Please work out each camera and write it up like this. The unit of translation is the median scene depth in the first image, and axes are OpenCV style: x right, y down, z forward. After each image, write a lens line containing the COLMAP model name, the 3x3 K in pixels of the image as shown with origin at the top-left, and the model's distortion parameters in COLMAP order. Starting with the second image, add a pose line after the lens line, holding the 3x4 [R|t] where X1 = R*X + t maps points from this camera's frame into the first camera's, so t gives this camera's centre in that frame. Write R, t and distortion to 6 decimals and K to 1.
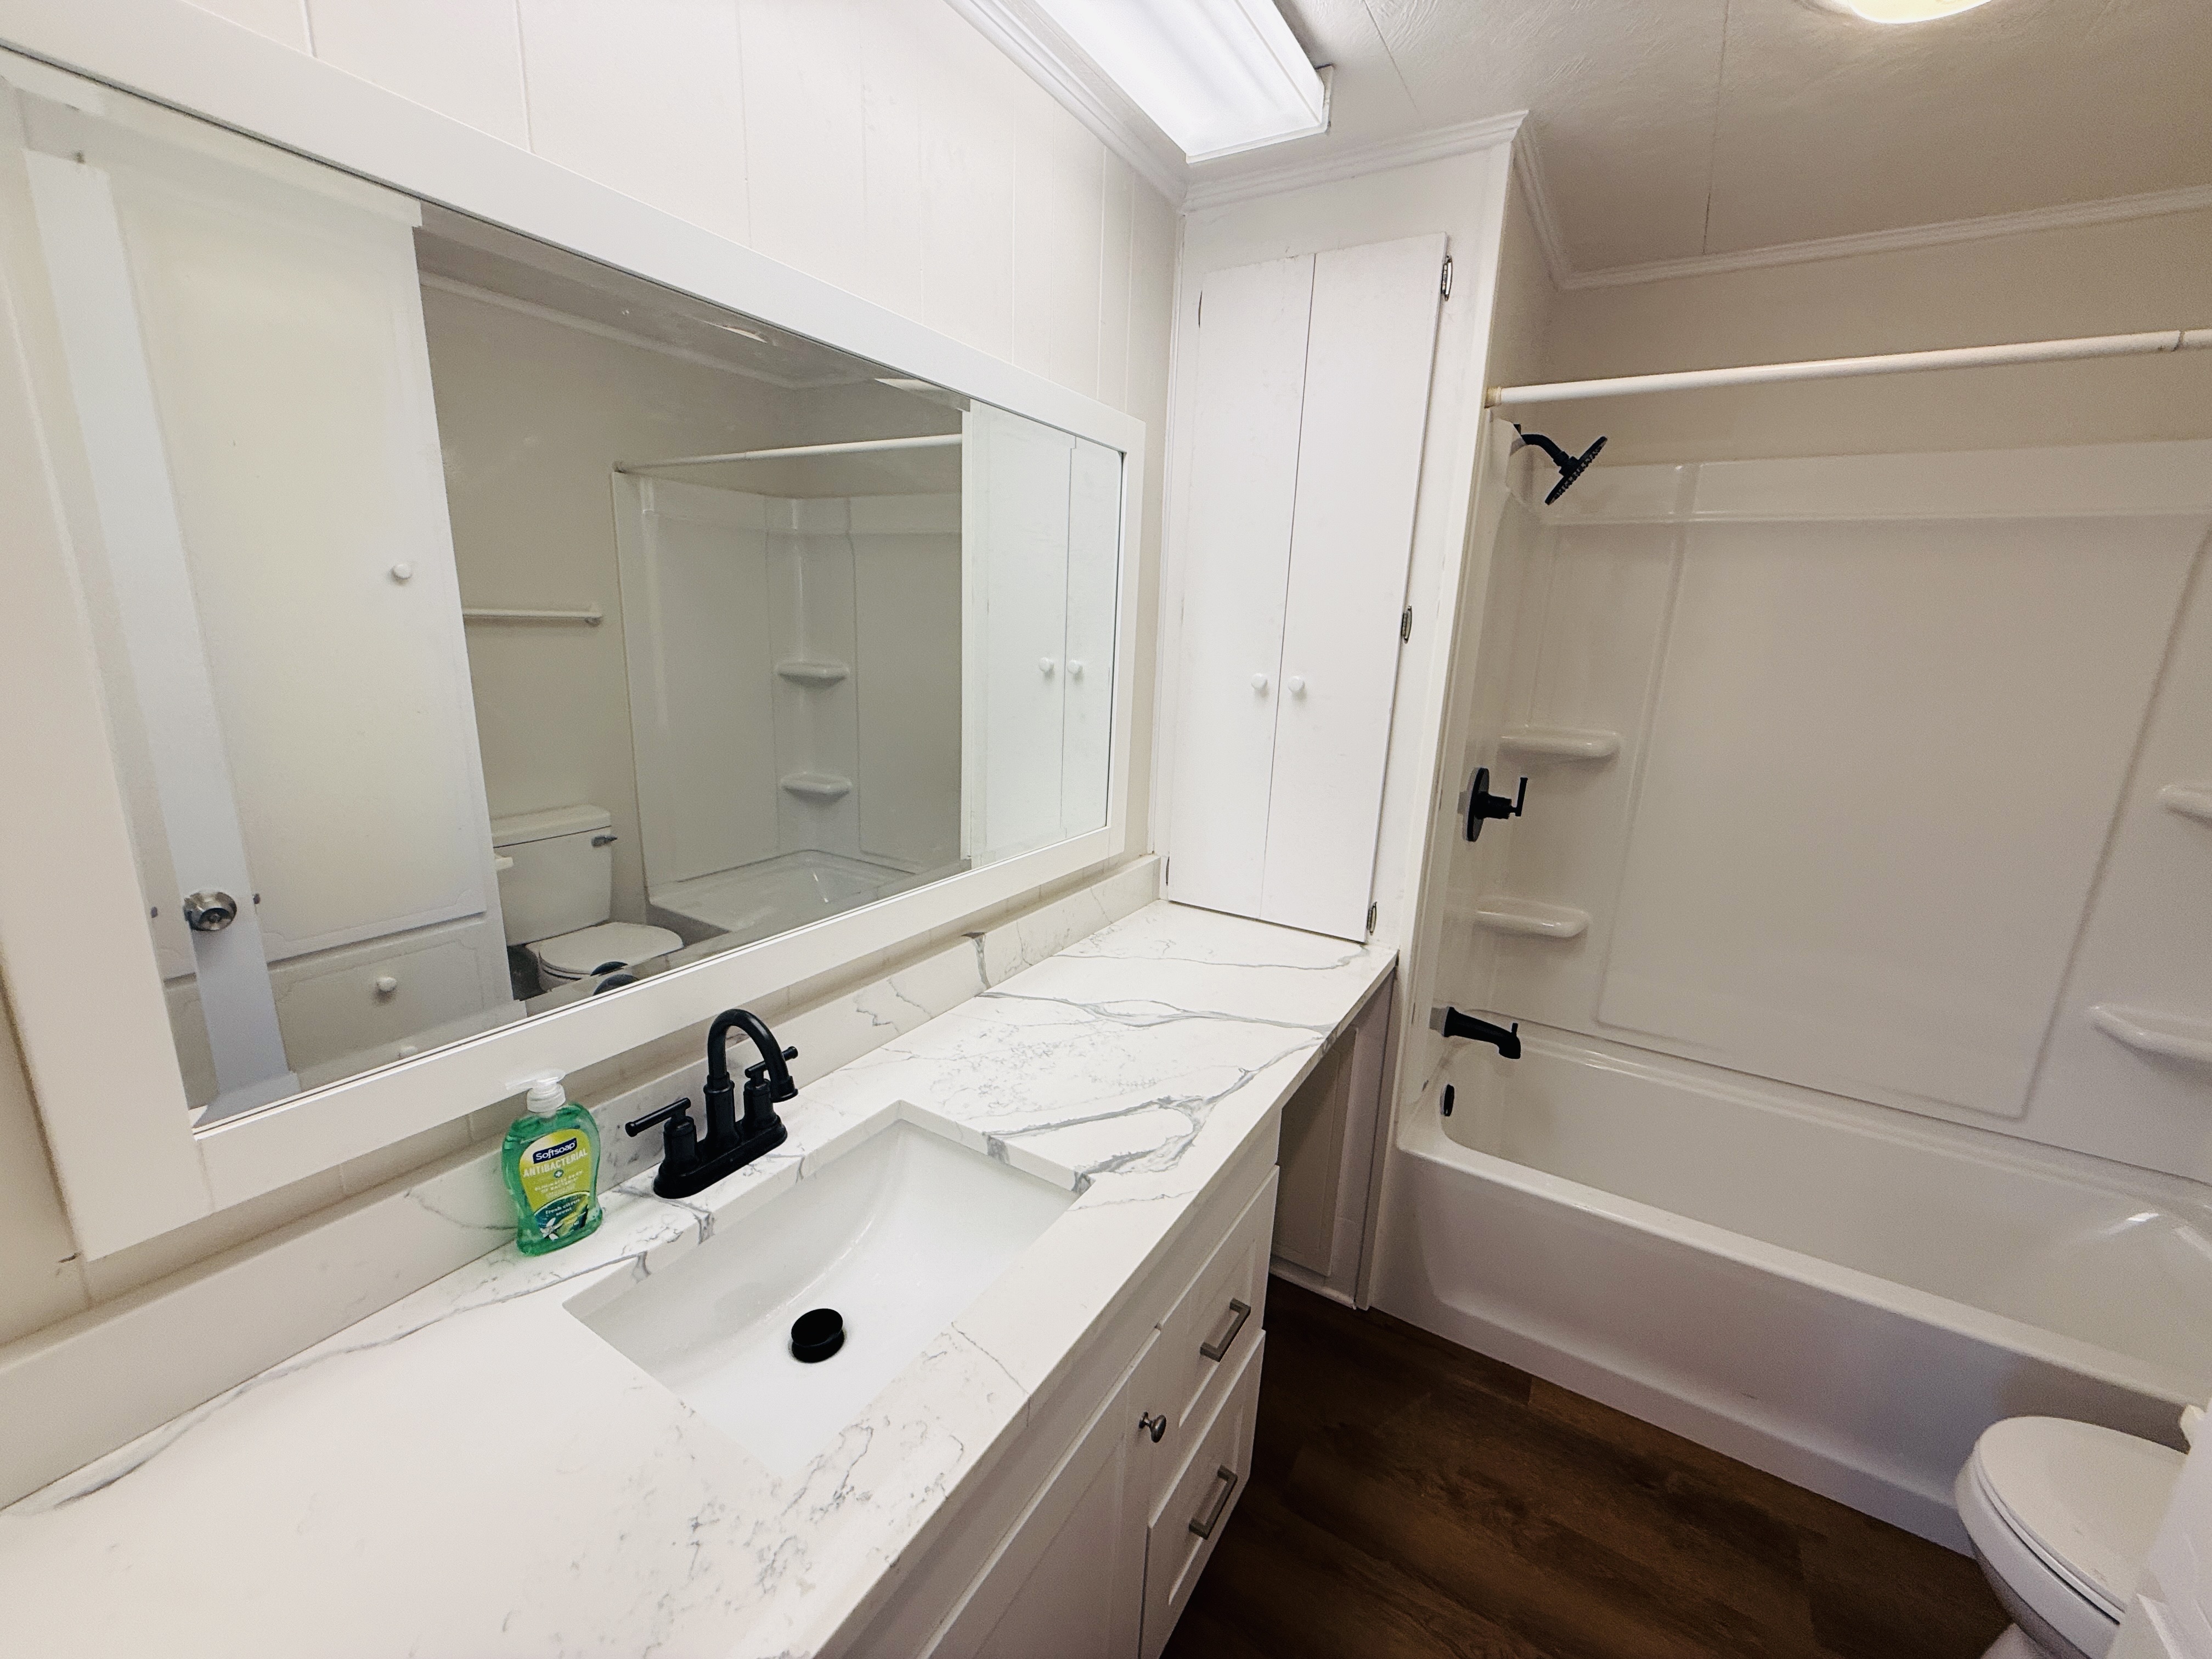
lens RADIAL K [[884.9, 0, 1105.1], [0, 884.9, 828.6], [0, 0, 1]] dist [0.000609, -0.000179]
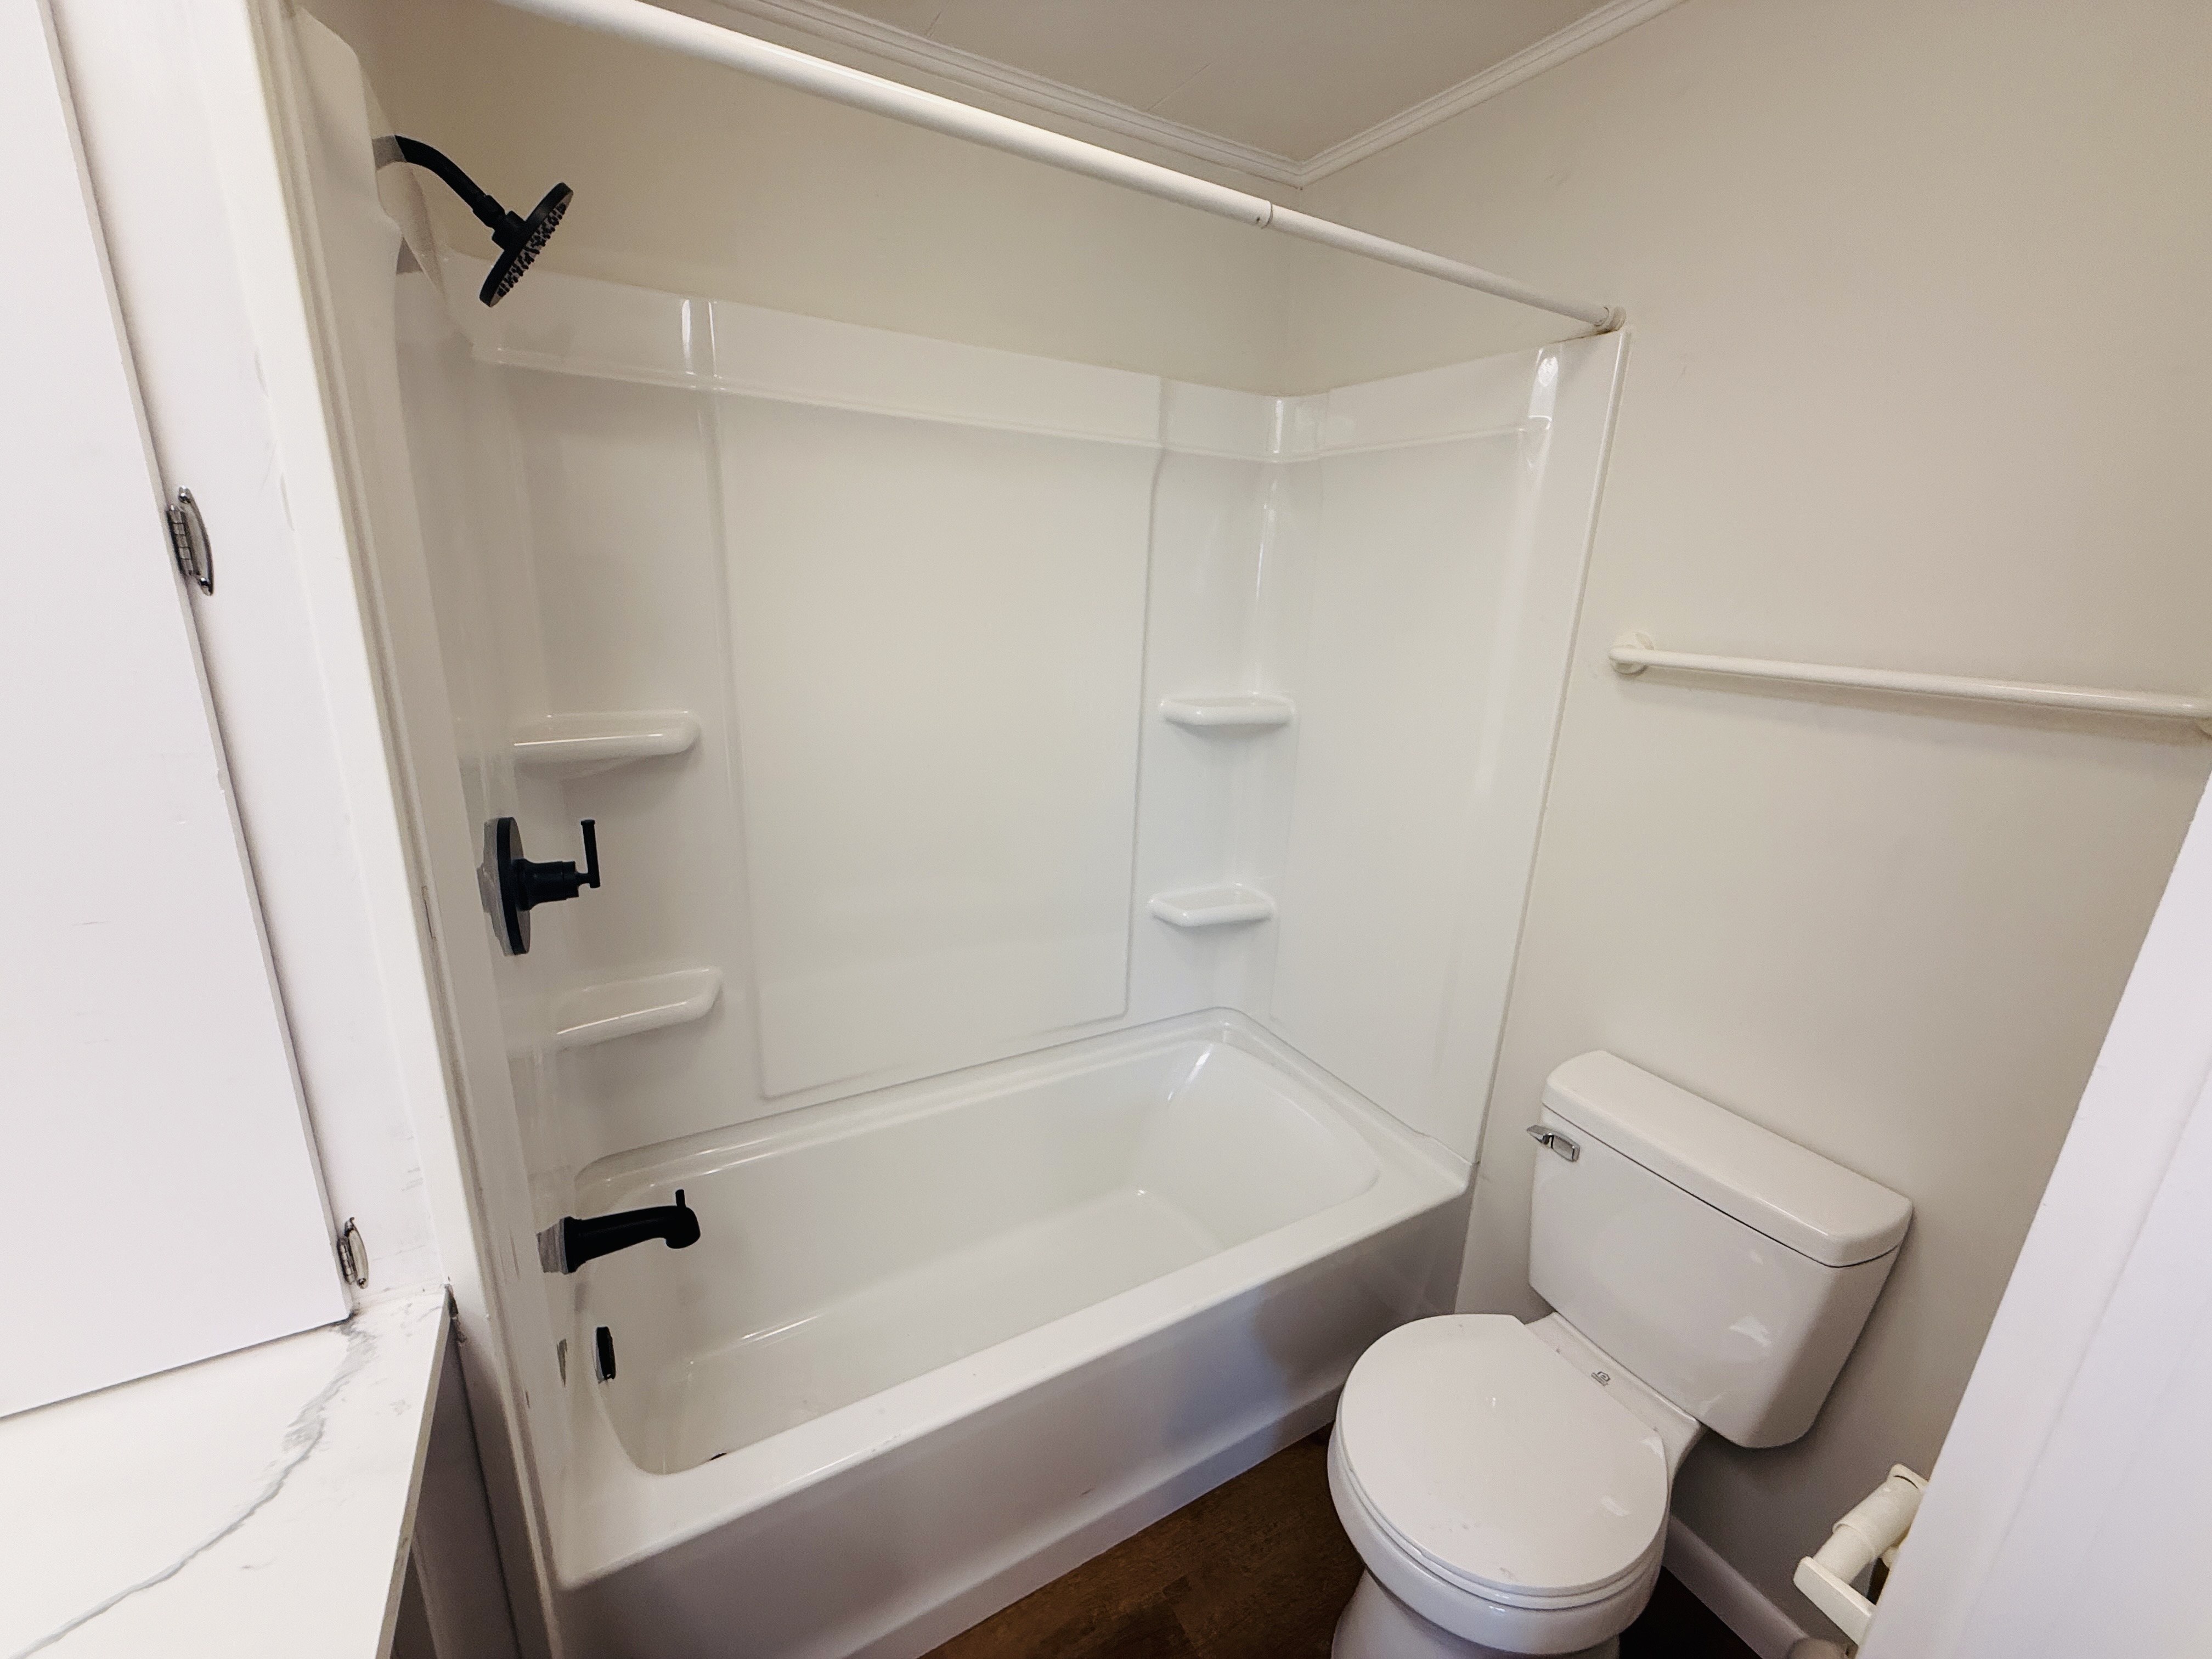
lens RADIAL K [[884.9, 0, 1104.9], [0, 884.9, 829.4], [0, 0, 1]] dist [0.000609, -0.000179]
pose [[0.491663, -0.255133, 0.832571, 0.162820], [0.184661, 0.964918, 0.186640, -0.097438], [-0.850981, 0.061979, 0.521527, 0.422065]]
